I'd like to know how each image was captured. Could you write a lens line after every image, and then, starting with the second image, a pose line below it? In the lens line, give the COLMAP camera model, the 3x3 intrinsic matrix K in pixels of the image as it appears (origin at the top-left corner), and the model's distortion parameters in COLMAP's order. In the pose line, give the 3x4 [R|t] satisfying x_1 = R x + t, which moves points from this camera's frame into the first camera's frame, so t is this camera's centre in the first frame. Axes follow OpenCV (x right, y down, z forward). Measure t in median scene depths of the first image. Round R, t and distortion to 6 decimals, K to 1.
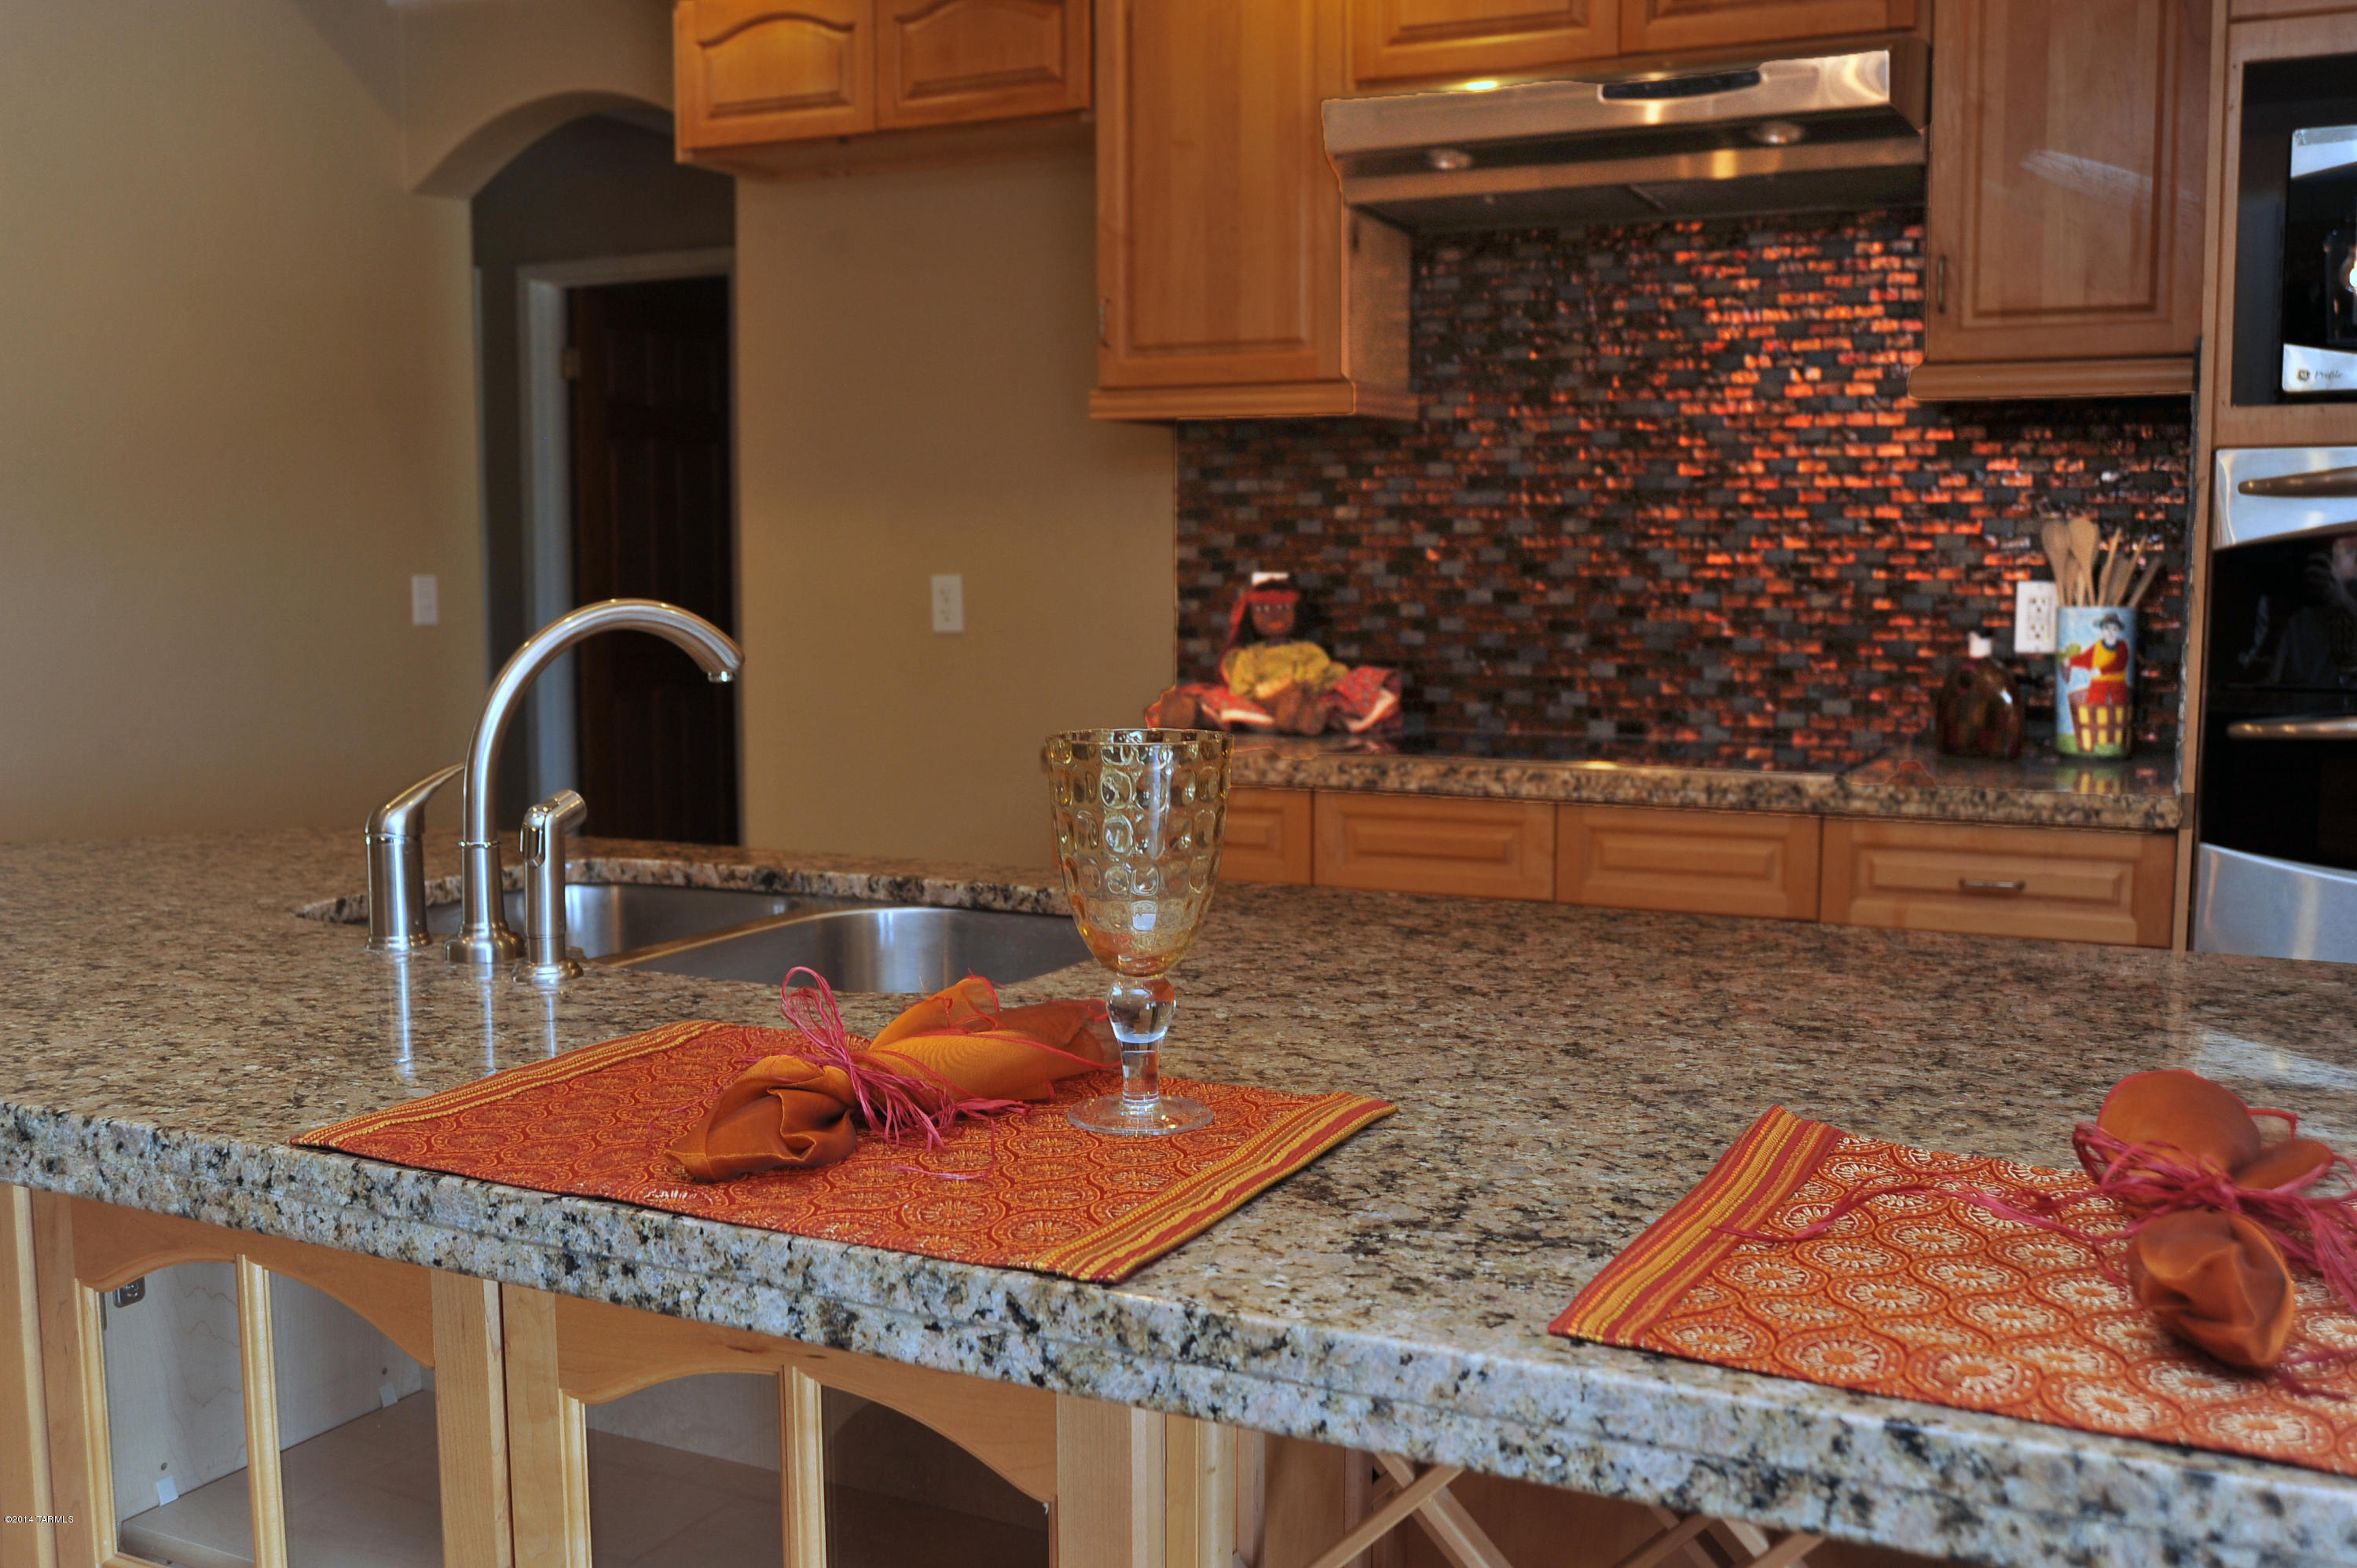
lens RADIAL K [[2211.9, 0, 1178.5], [0, 2211.9, 784.0], [0, 0, 1]] dist [-0.059048, 0.022457]
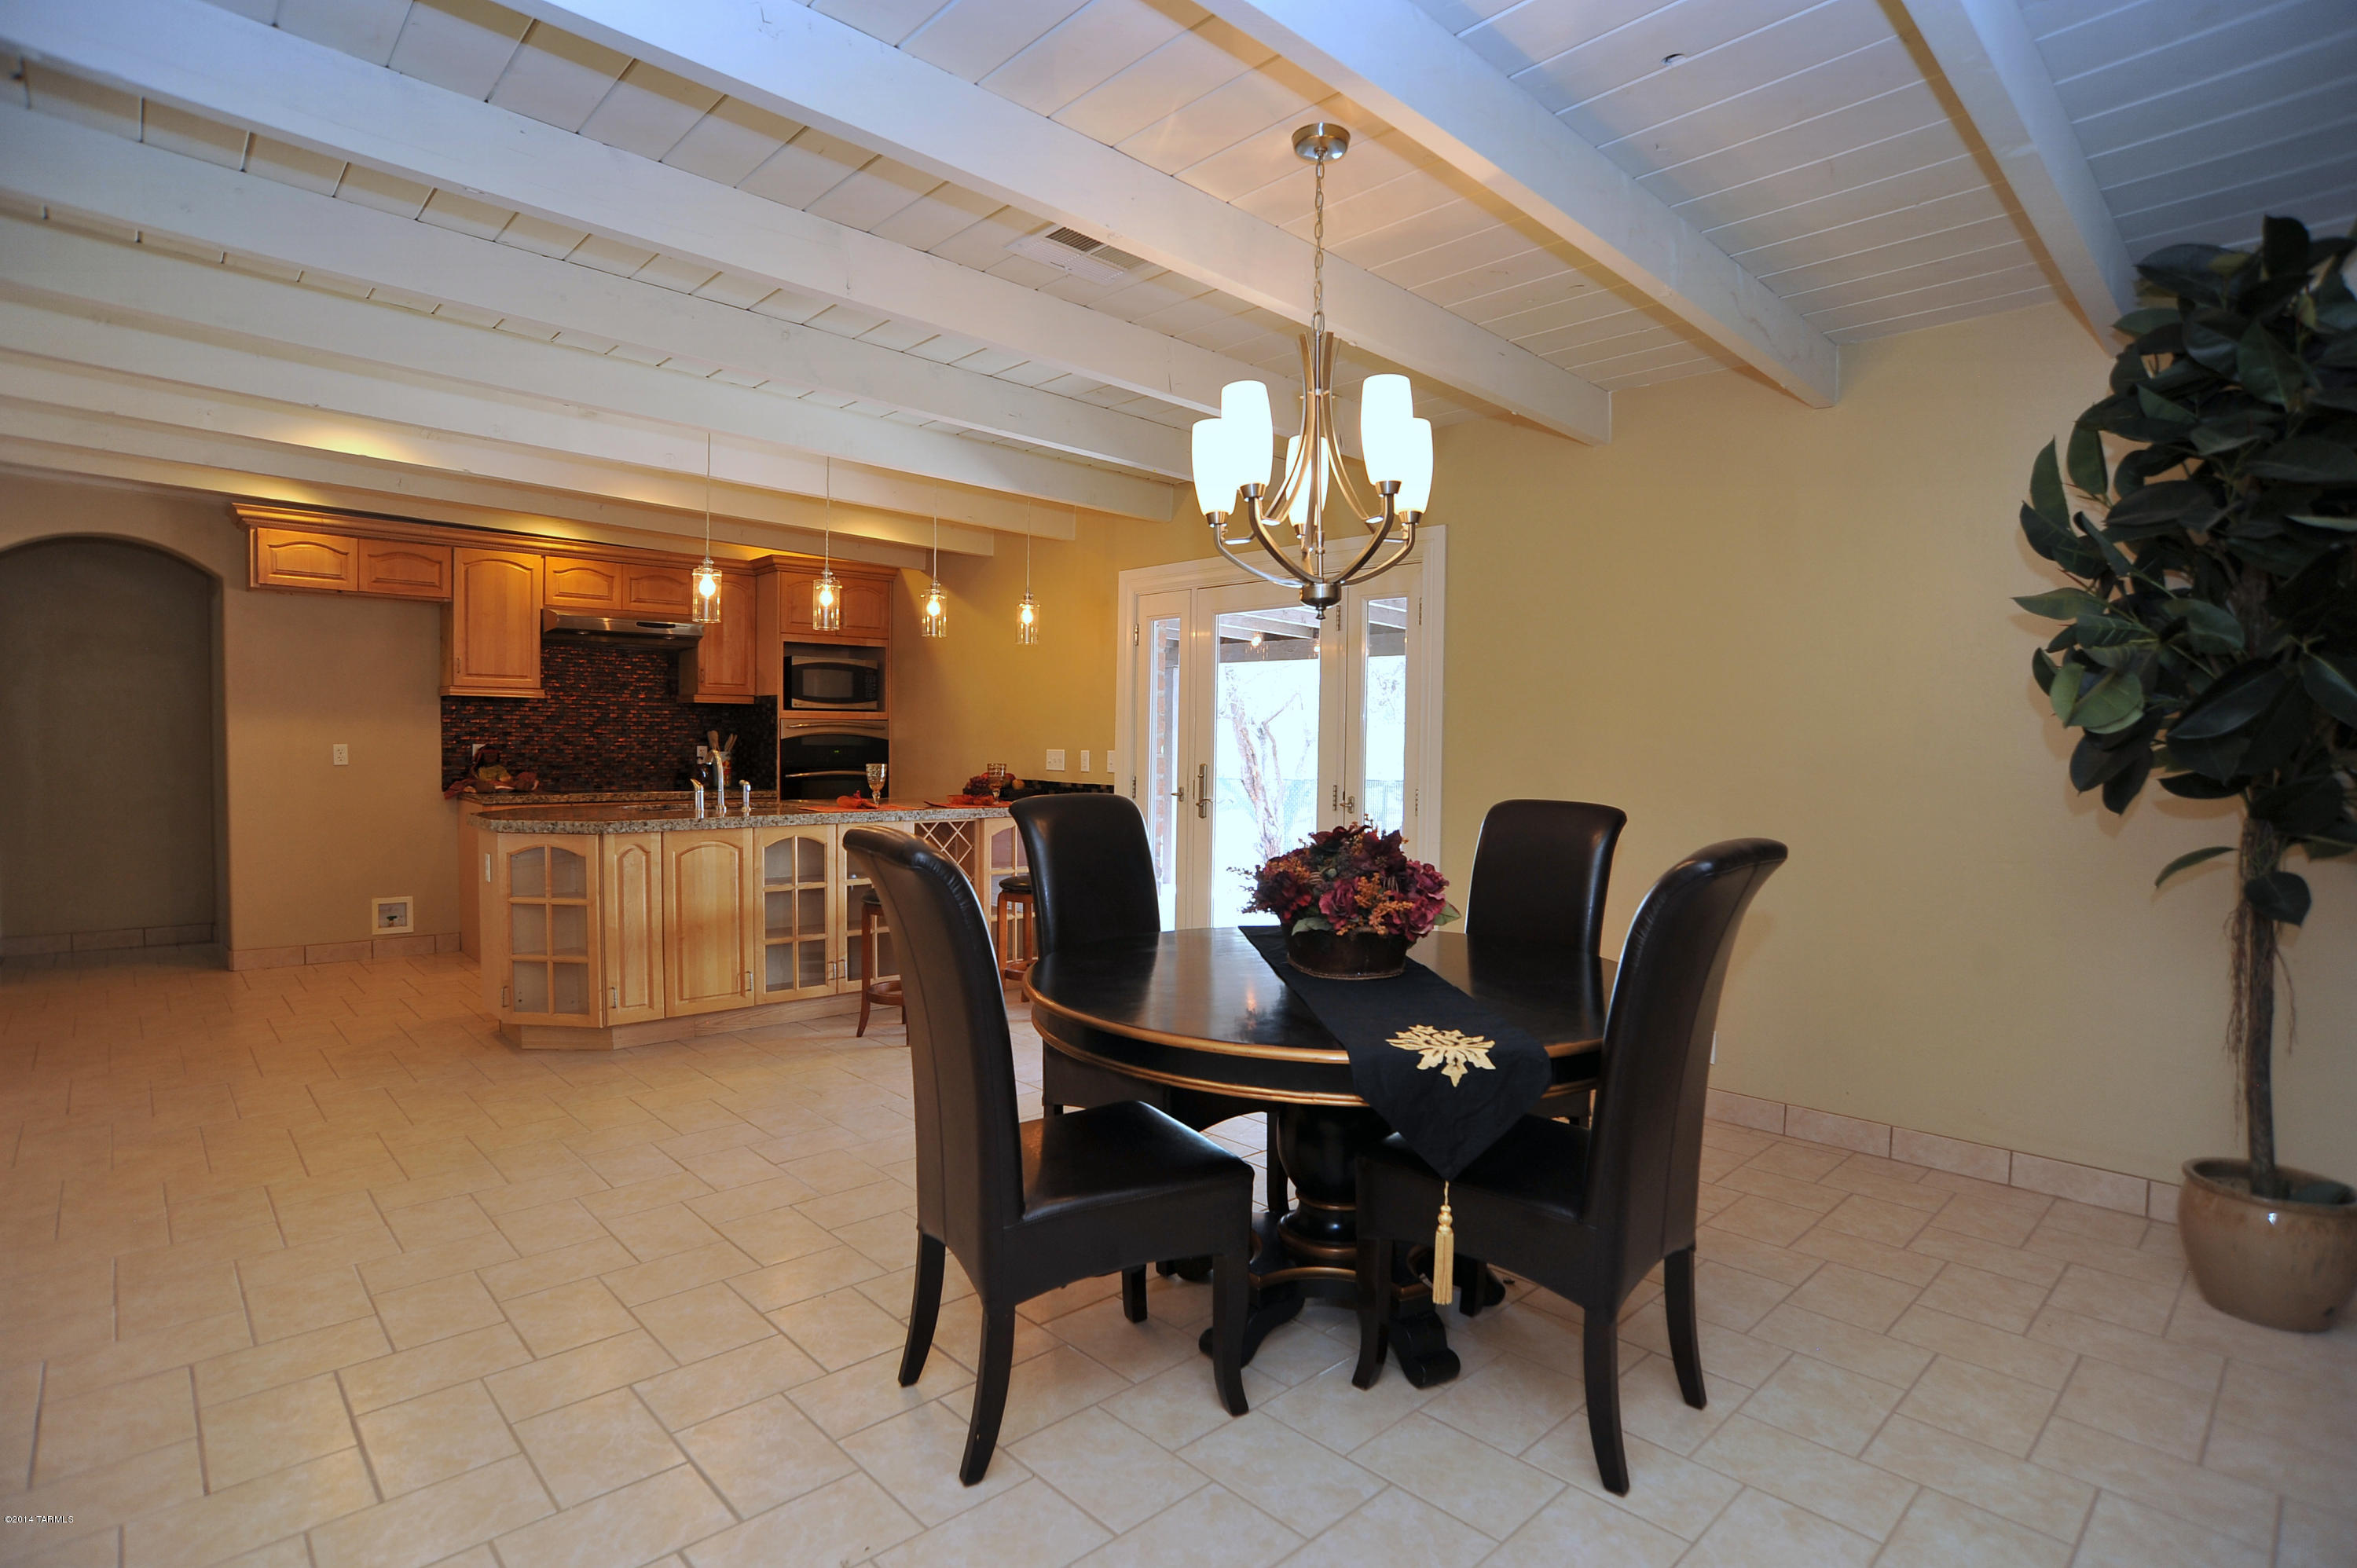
lens RADIAL K [[1197.4, 0, 1175.5], [0, 1197.4, 794.6], [0, 0, 1]] dist [-0.105027, 0.052529]
pose [[0.358602, -0.036130, 0.932791, -1.381020], [0.083267, 0.996506, 0.006587, 0.059148], [-0.929769, 0.075309, 0.360357, -0.623049]]
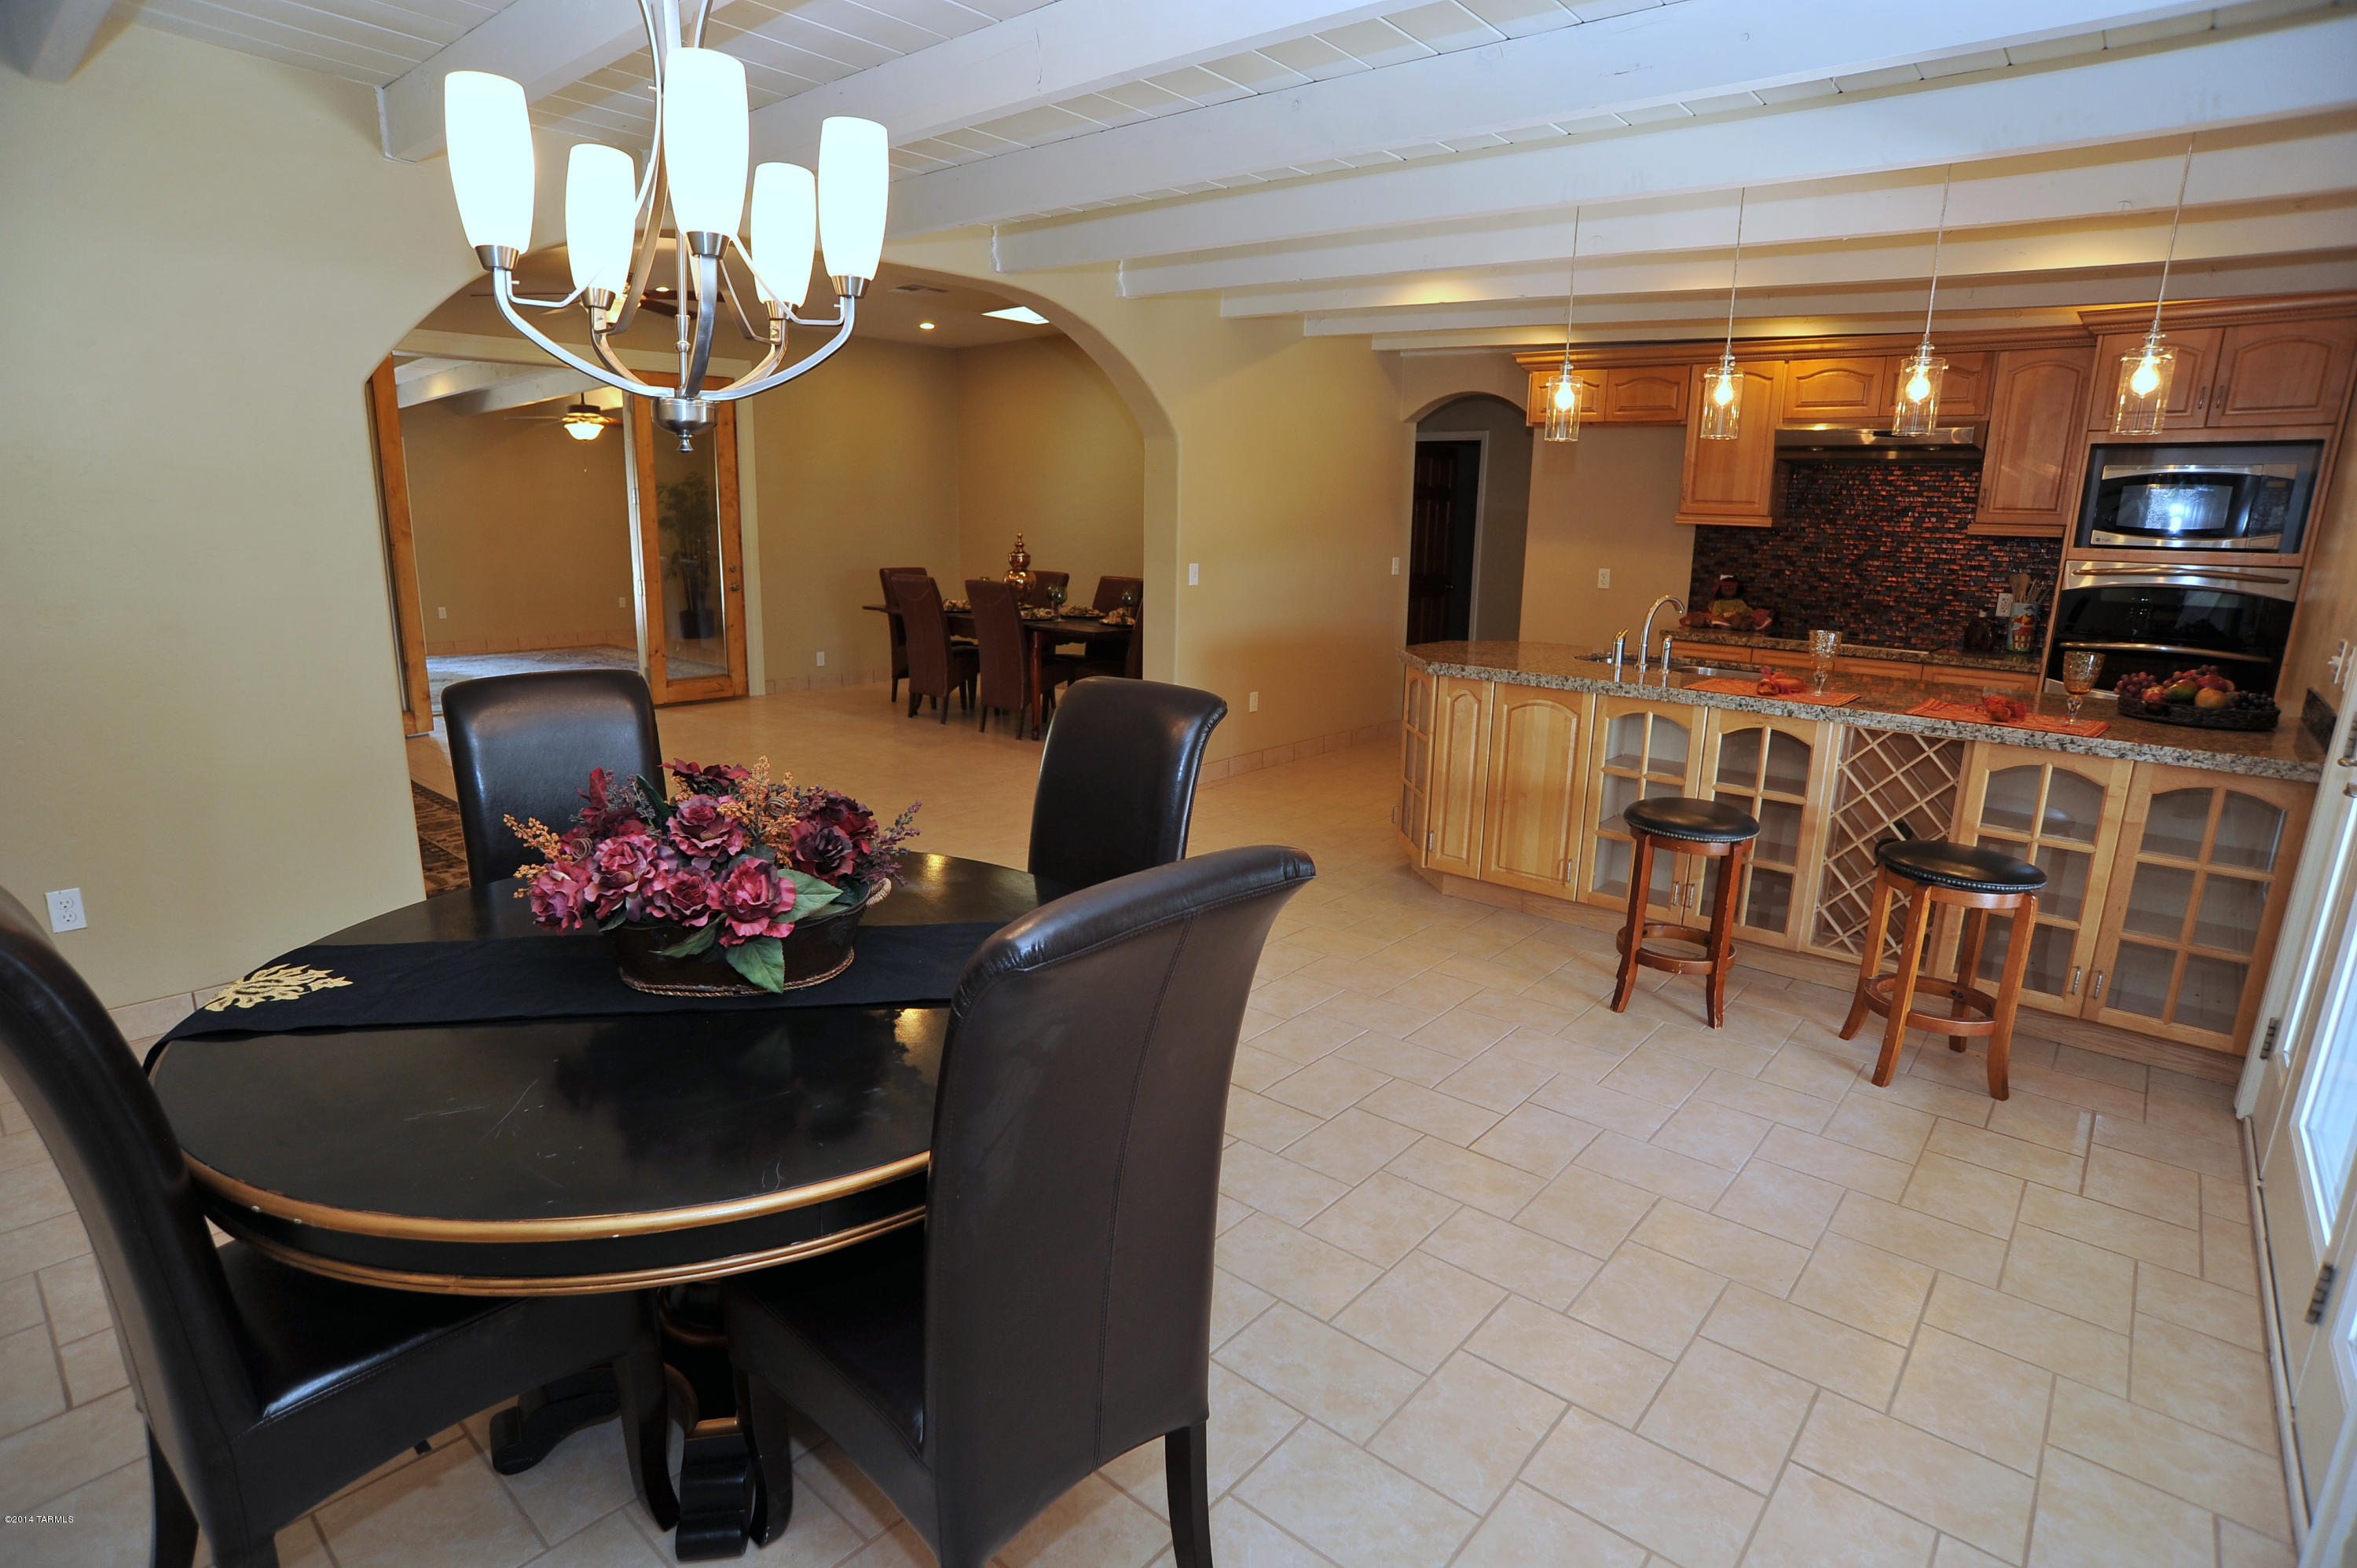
lens RADIAL K [[1222.2, 0, 1178.5], [0, 1222.2, 796.0], [0, 0, 1]] dist [-0.095580, 0.051972]
pose [[0.969017, 0.076270, -0.234922, -0.326435], [-0.046500, 0.990455, 0.129756, 0.029052], [0.242576, -0.114812, 0.963315, -0.917471]]
